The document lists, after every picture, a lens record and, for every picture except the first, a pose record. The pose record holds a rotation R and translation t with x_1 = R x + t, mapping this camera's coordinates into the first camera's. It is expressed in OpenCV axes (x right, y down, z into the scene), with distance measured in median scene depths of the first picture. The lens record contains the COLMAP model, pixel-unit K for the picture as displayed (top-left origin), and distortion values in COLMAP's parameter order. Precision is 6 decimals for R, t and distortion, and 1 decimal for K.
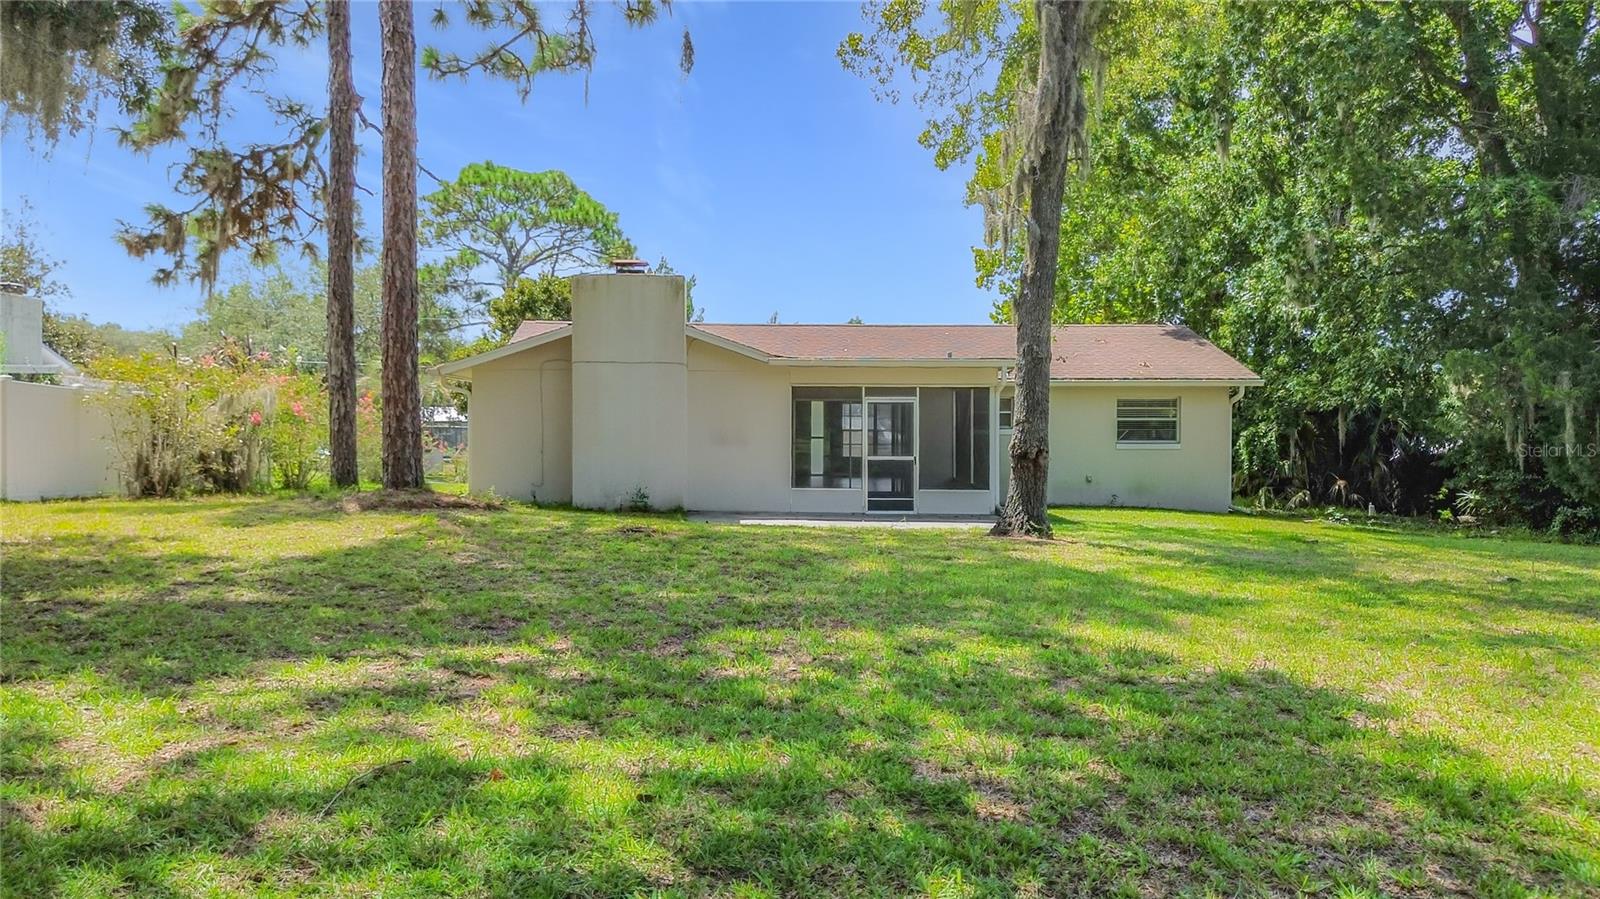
lens RADIAL K [[1181.0, 0, 800.0], [0, 1181.0, 449.5], [0, 0, 1]] dist [-0.000507, -0.000512]
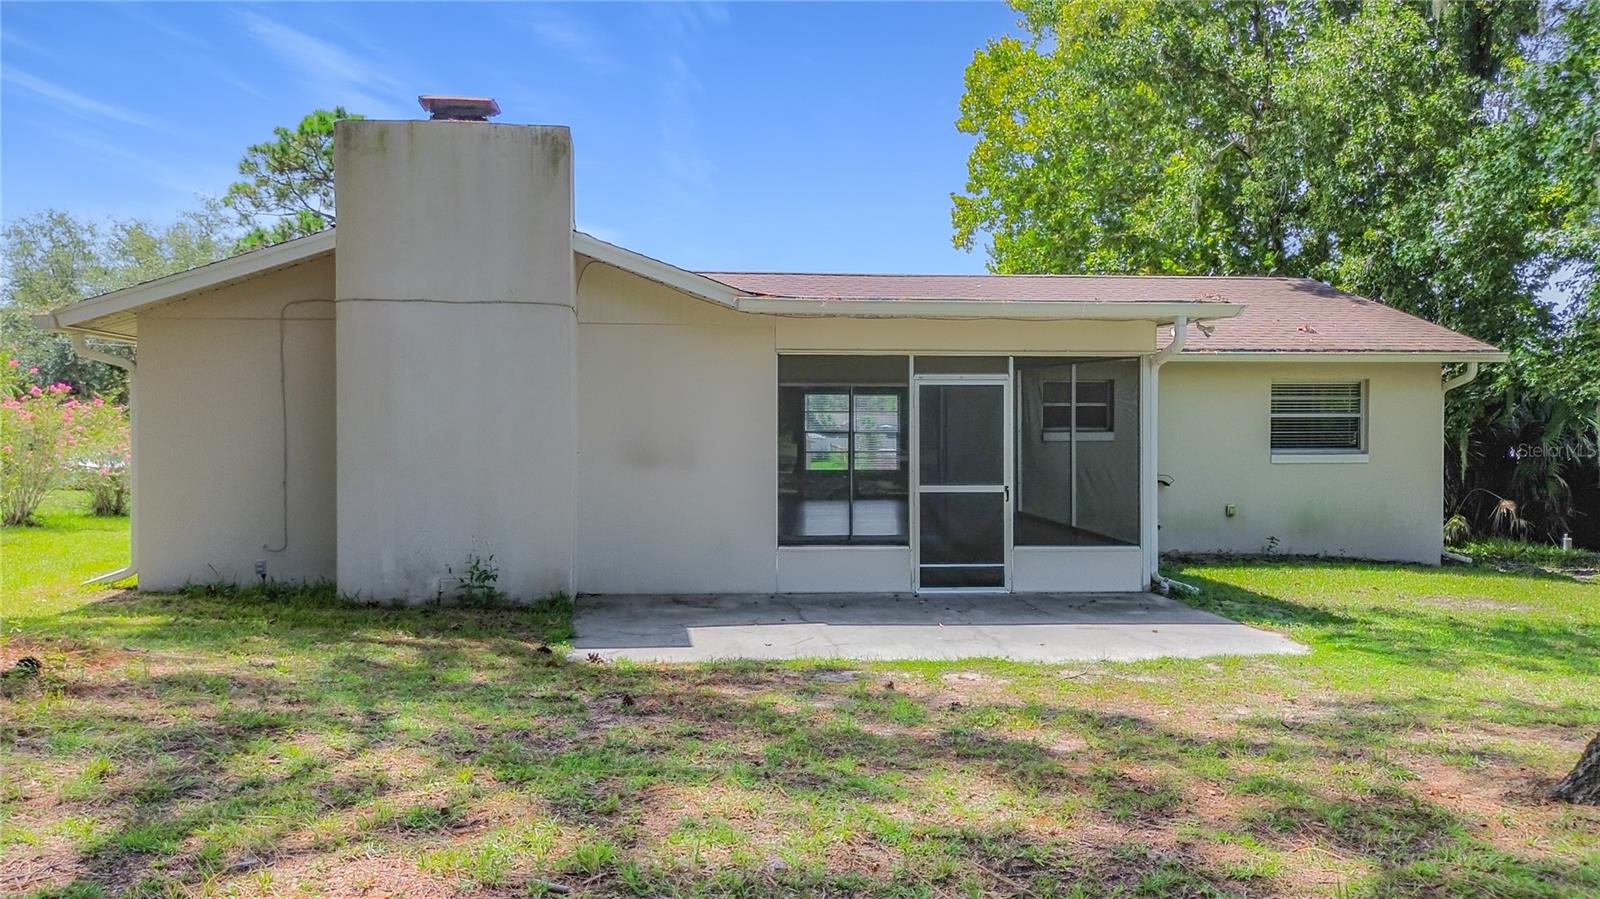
lens RADIAL K [[1181.0, 0, 800.0], [0, 1181.0, 449.5], [0, 0, 1]] dist [-0.000507, -0.000512]
pose [[0.996273, -0.004531, 0.086134, -0.035527], [0.004369, 0.999988, 0.002067, -0.010068], [-0.086142, -0.001683, 0.996281, 0.396327]]
